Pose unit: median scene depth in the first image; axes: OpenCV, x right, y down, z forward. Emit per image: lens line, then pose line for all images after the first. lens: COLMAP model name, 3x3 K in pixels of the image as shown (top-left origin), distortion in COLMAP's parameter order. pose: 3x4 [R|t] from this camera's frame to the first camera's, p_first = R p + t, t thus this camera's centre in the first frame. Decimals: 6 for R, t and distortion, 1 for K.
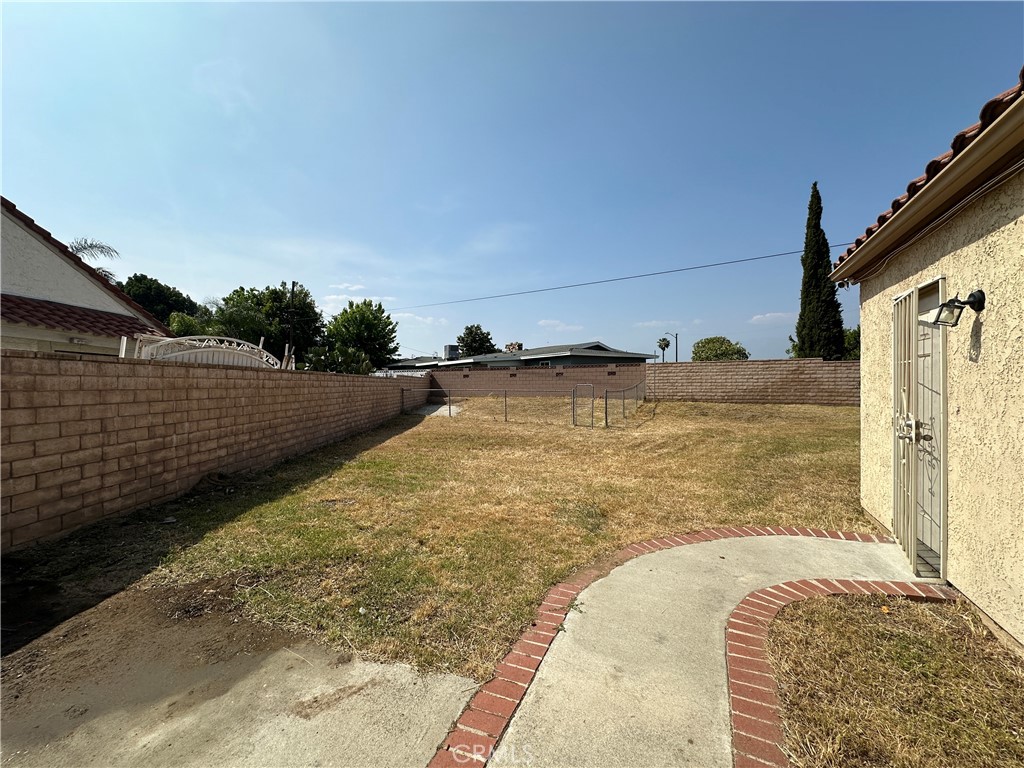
lens RADIAL K [[409.7, 0, 517.1], [0, 409.7, 385.7], [0, 0, 1]] dist [-0.002399, 0.000552]
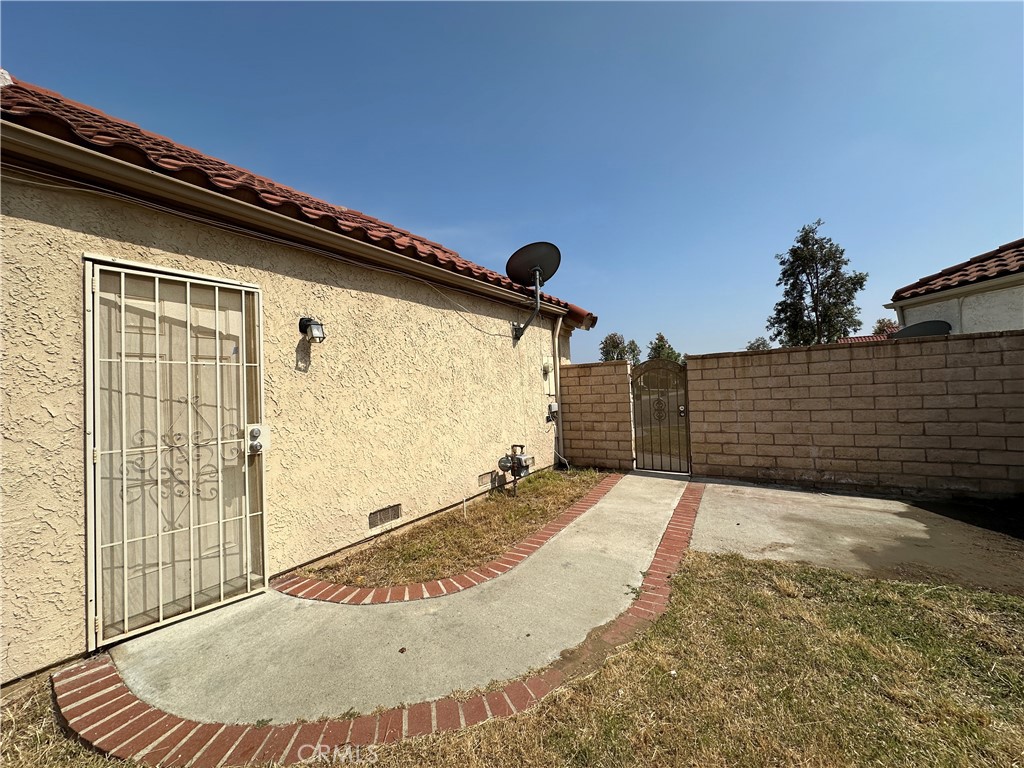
lens RADIAL K [[409.7, 0, 507.7], [0, 409.7, 381.1], [0, 0, 1]] dist [-0.002399, 0.000552]
pose [[-0.992009, 0.051883, 0.115007, 0.113306], [0.050004, 0.998565, -0.019164, 0.009553], [-0.115836, -0.013260, -0.993180, 0.750958]]
